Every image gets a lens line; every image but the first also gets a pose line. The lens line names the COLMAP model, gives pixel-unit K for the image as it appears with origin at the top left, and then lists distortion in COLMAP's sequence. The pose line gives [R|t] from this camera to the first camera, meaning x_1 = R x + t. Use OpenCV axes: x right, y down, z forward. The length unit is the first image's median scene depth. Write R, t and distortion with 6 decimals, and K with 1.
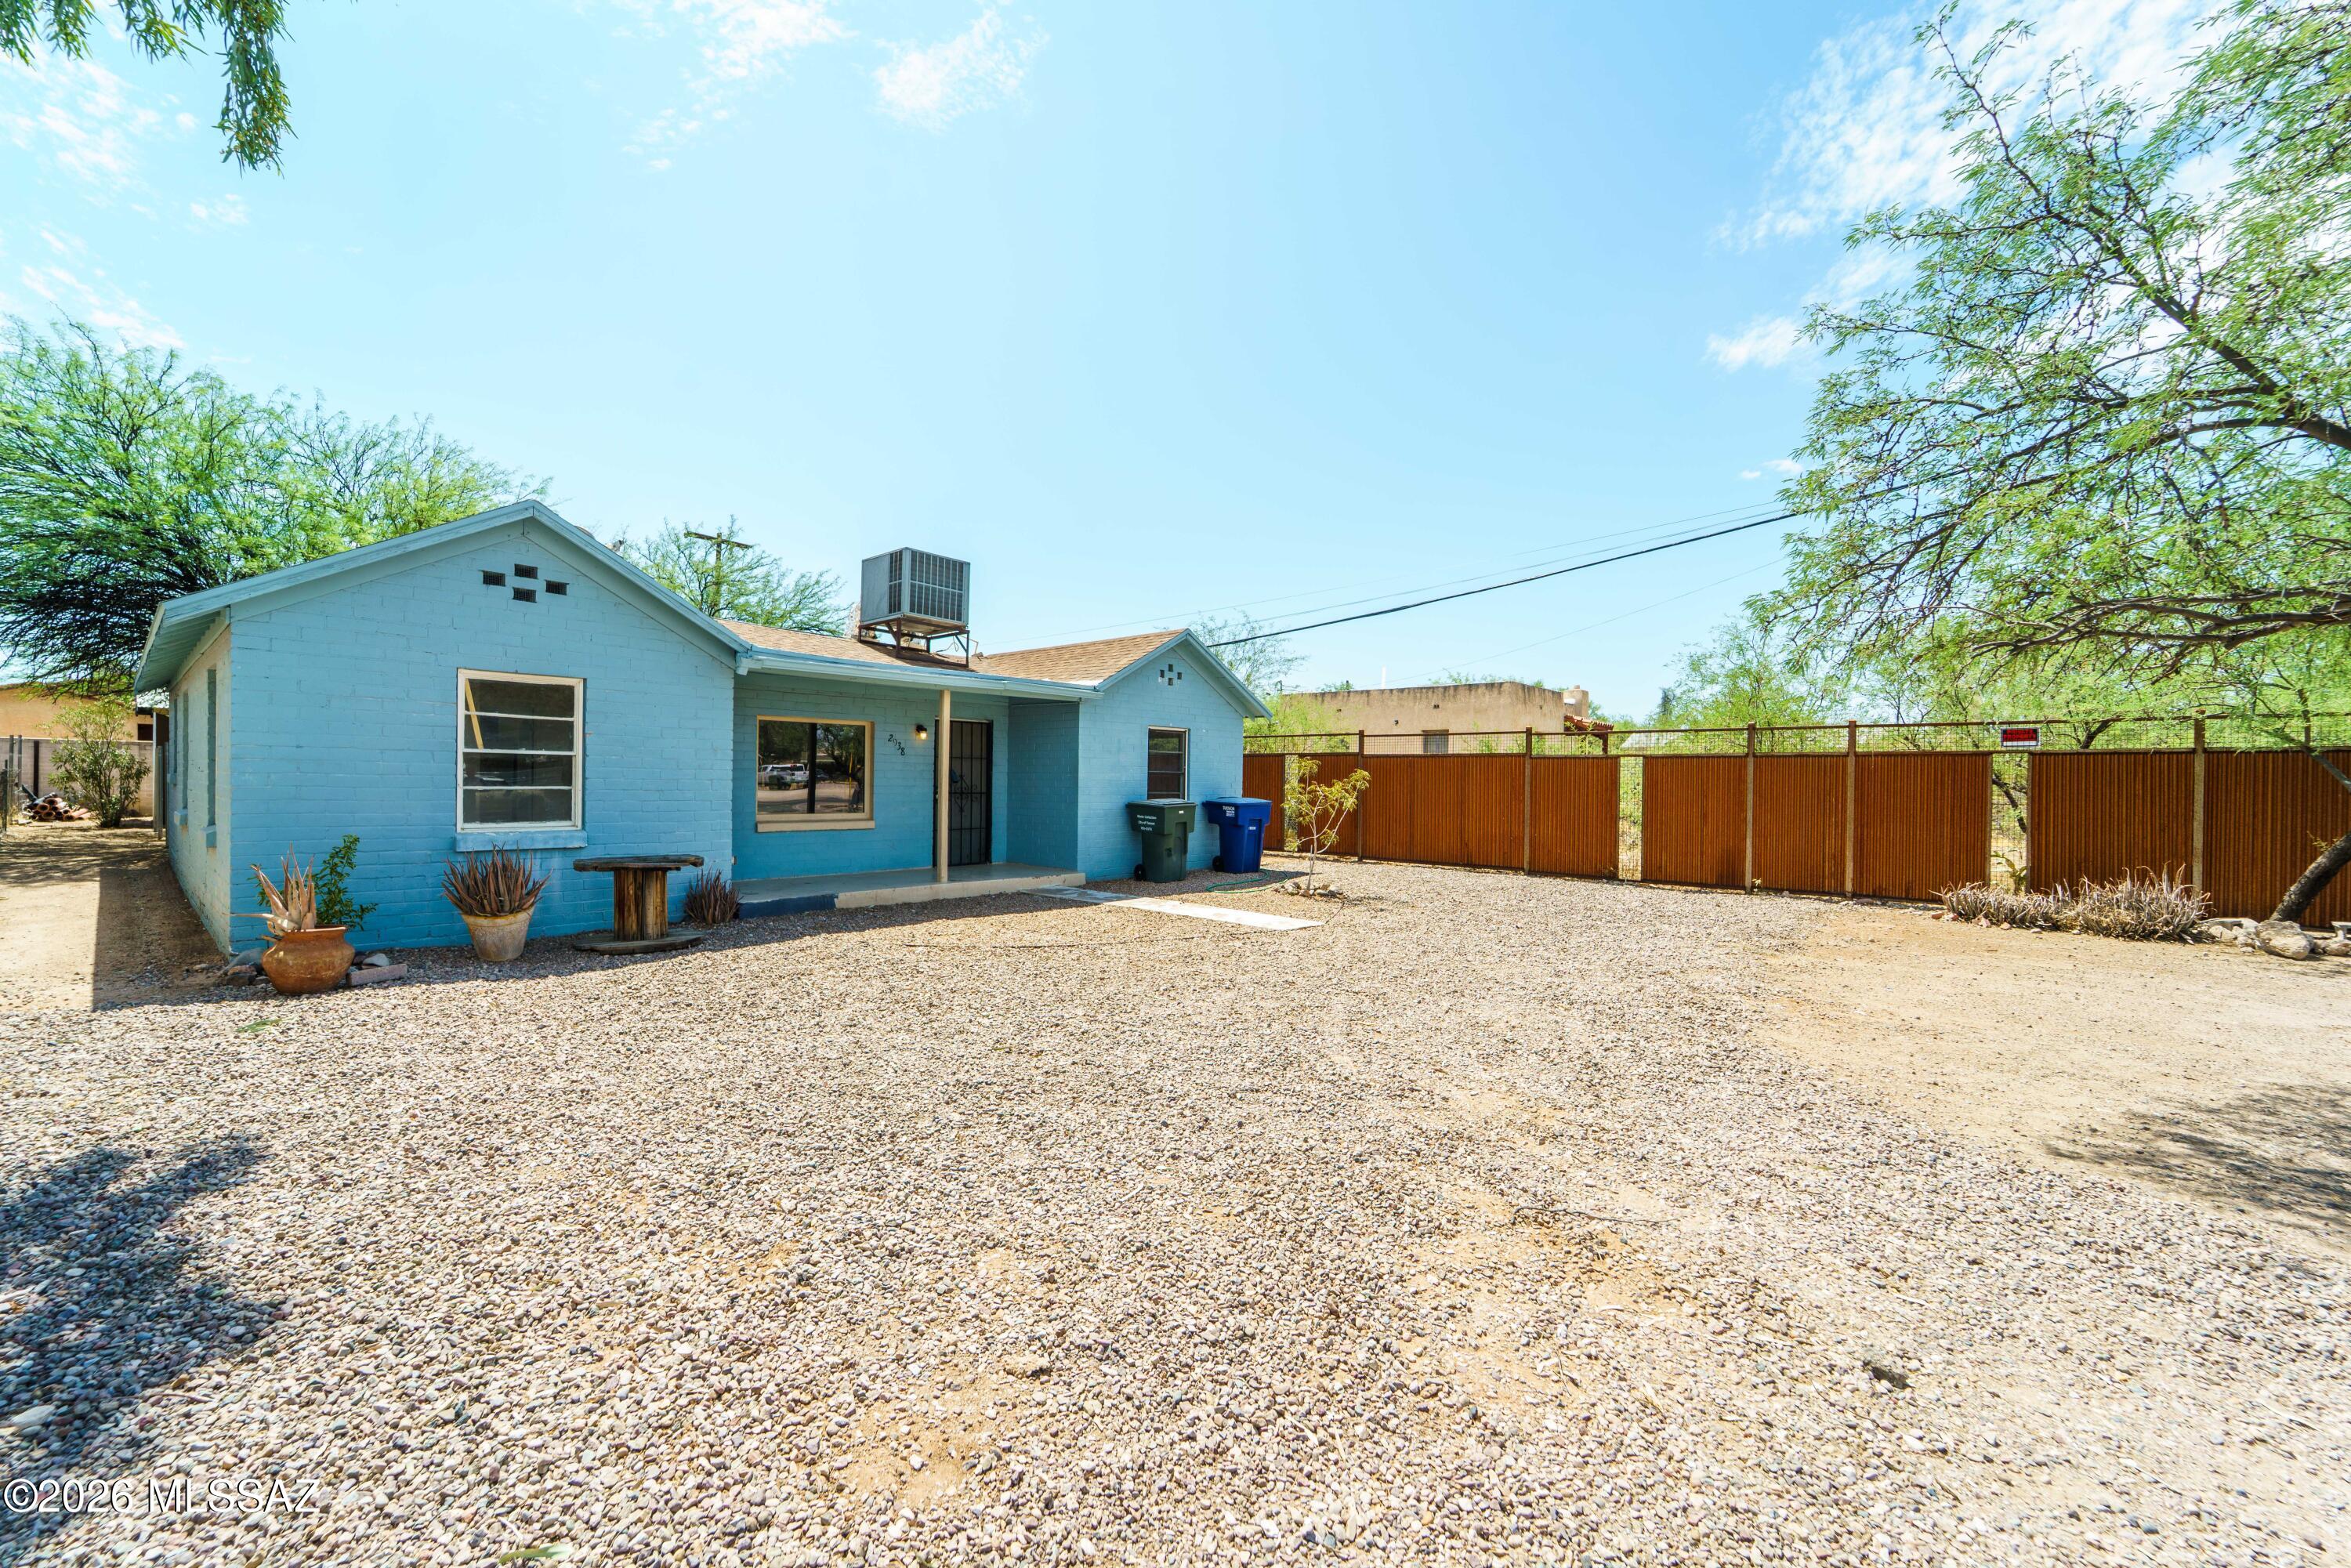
lens RADIAL K [[951.2, 0, 1161.1], [0, 951.2, 786.8], [0, 0, 1]] dist [0.000497, 0.000027]
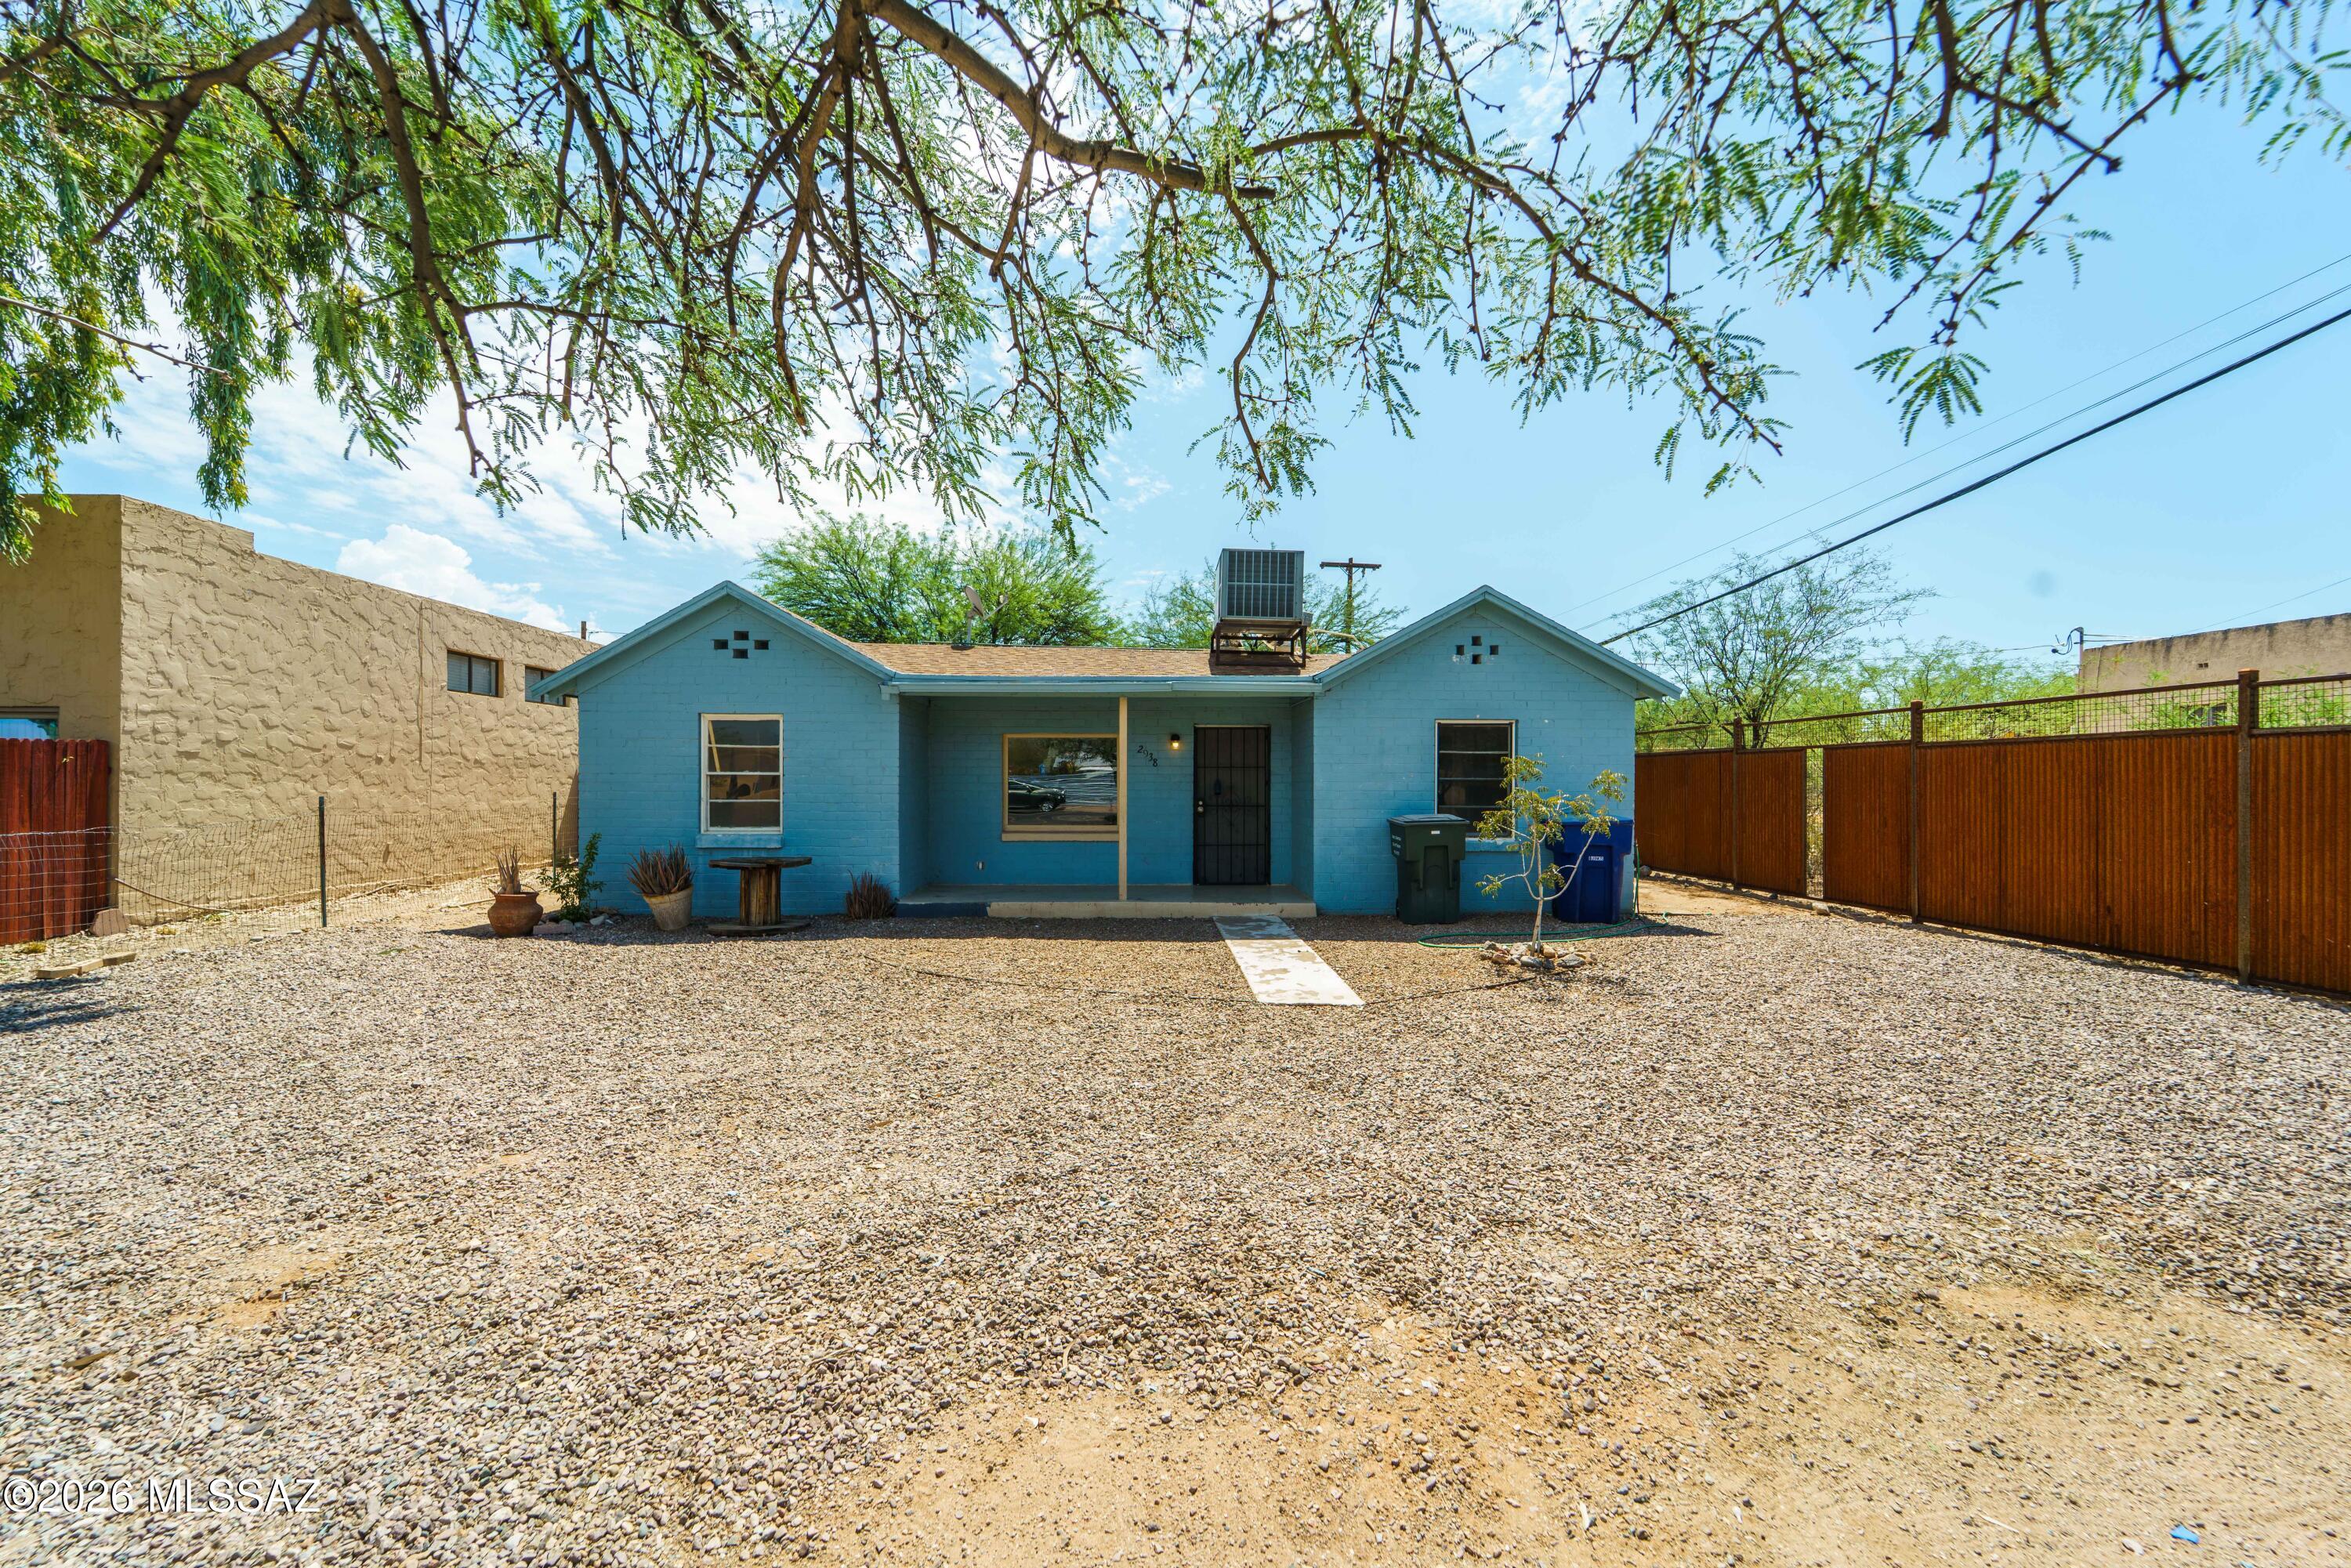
lens RADIAL K [[948.0, 0, 1152.6], [0, 948.0, 783.9], [0, 0, 1]] dist [-0.000365, -0.000526]
pose [[0.687417, -0.012137, -0.726161, 0.532789], [0.002785, 0.999897, -0.014076, -0.002043], [0.726257, 0.007654, 0.687380, 0.414928]]
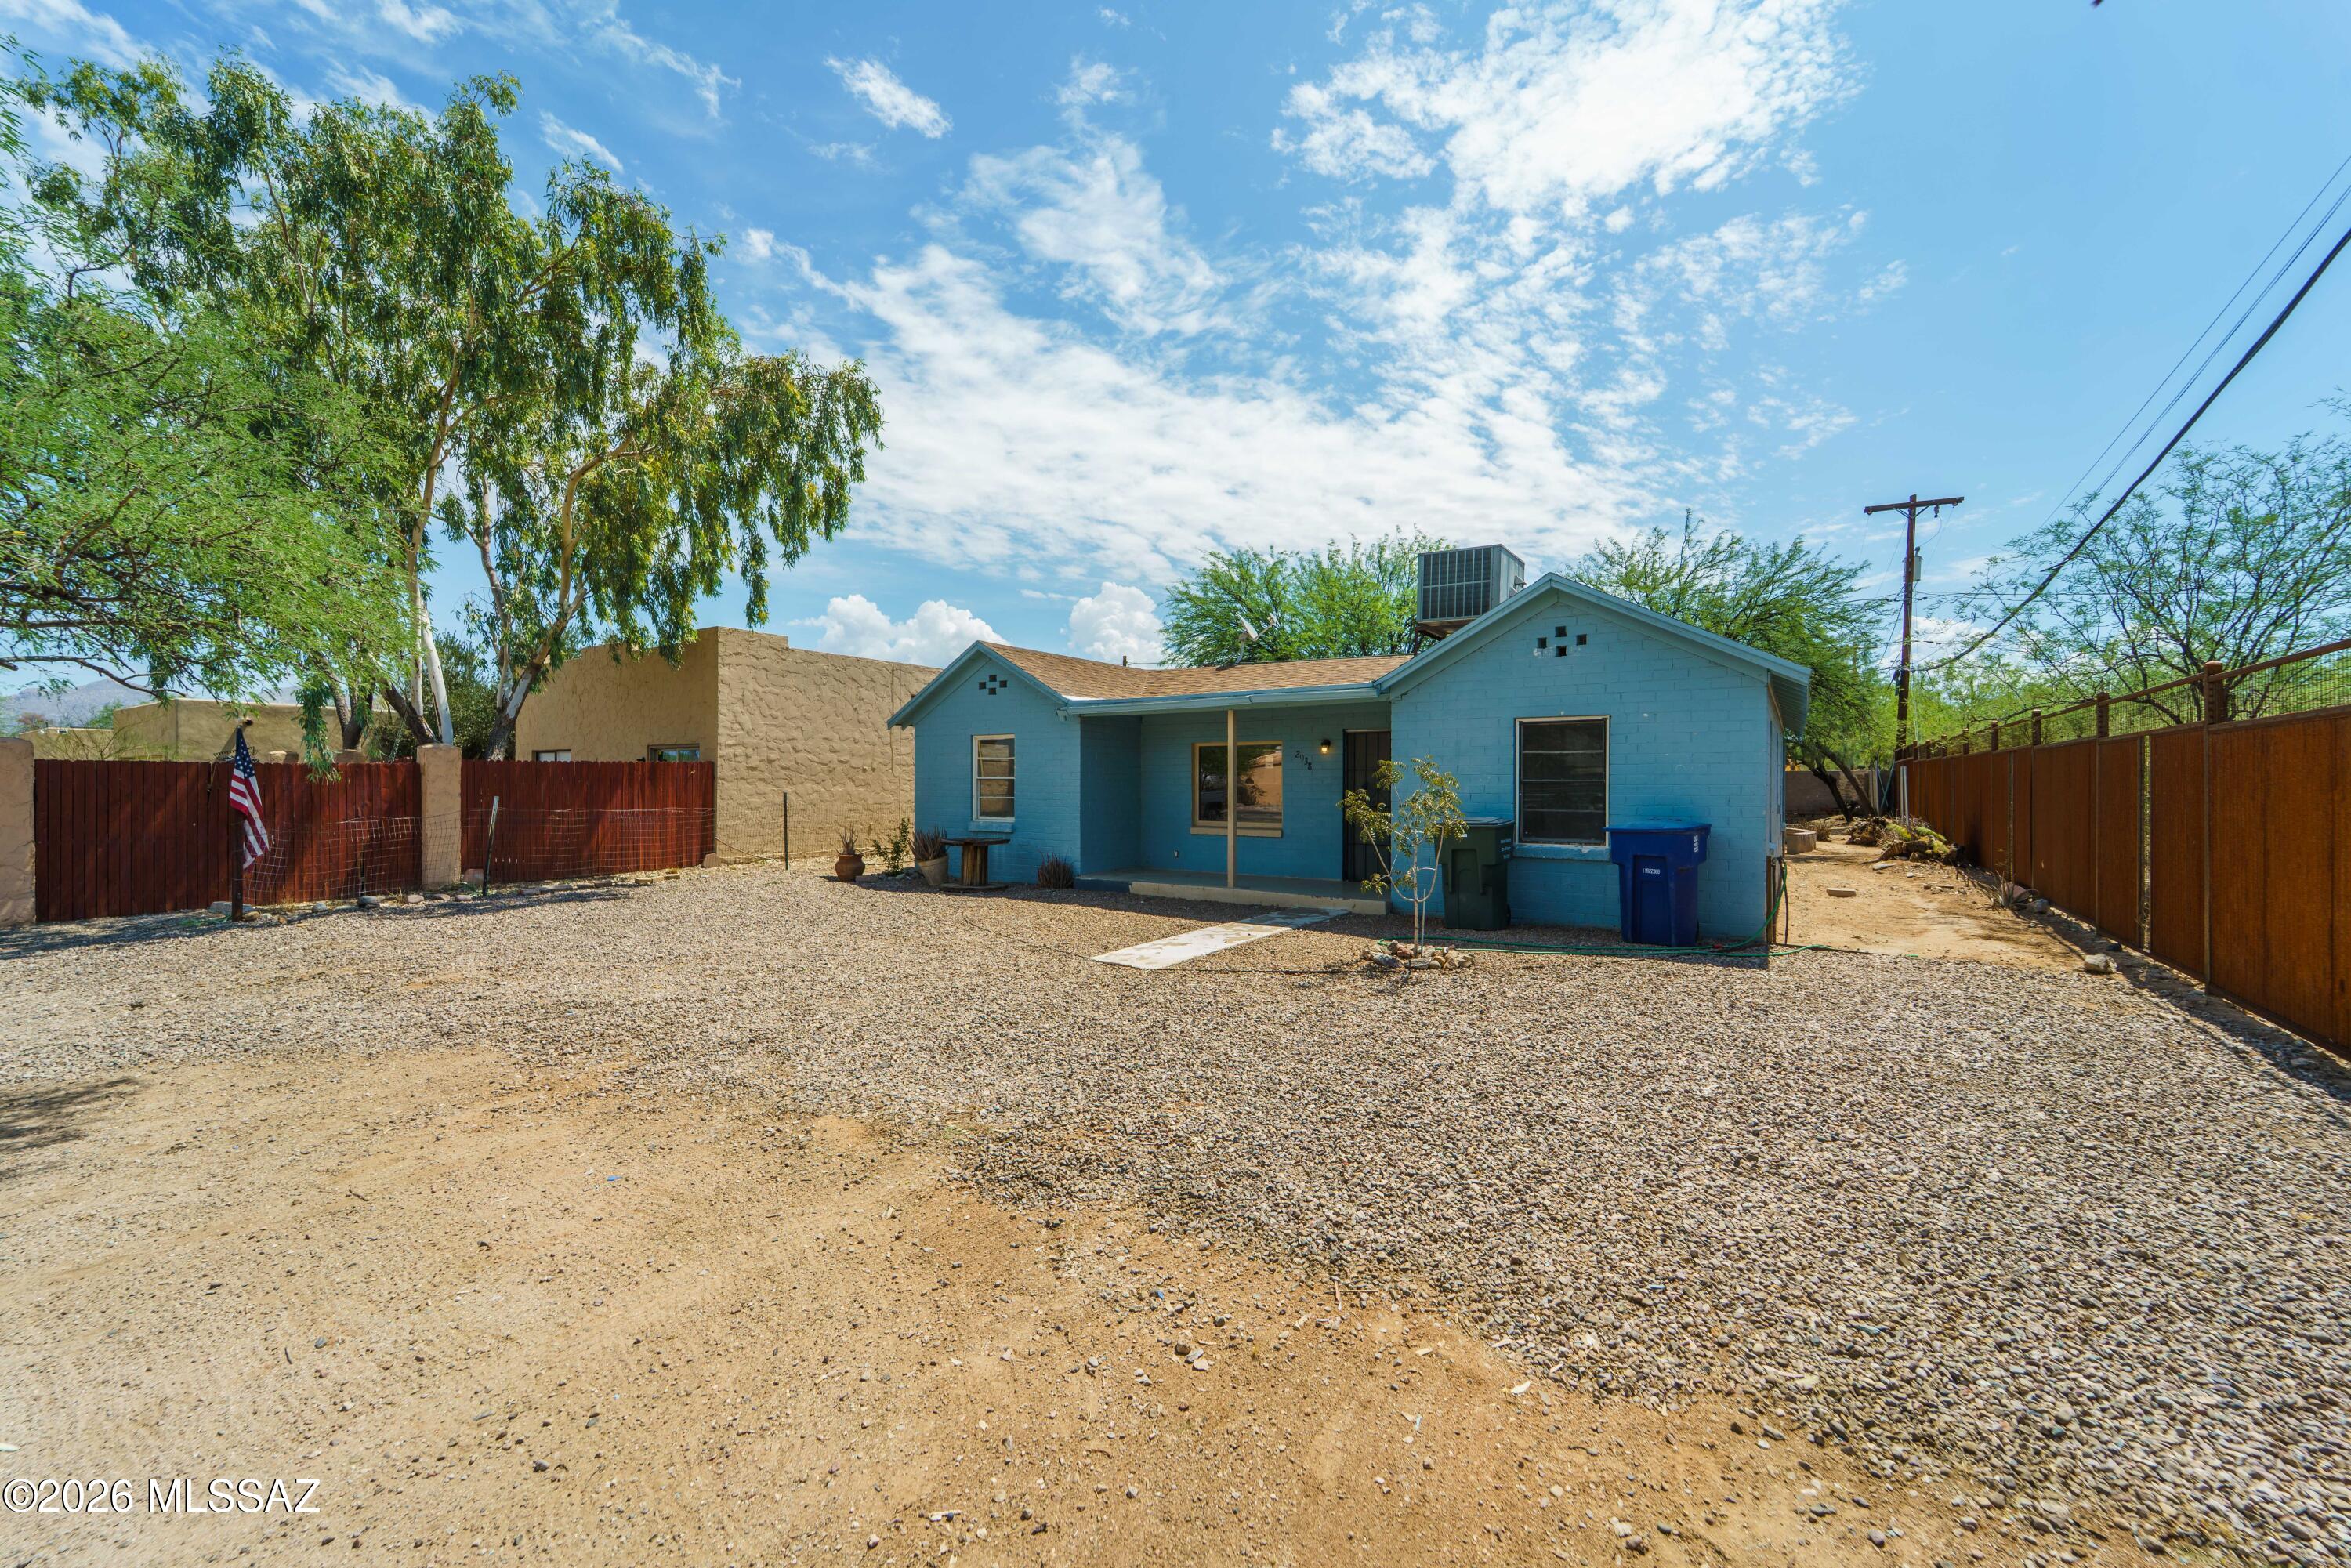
lens RADIAL K [[948.0, 0, 1152.6], [0, 948.0, 783.9], [0, 0, 1]] dist [-0.000365, -0.000526]
pose [[0.130381, -0.013288, -0.991375, 0.930311], [-0.006615, 0.999876, -0.014272, -0.001266], [0.991442, 0.008419, 0.130277, 0.858068]]
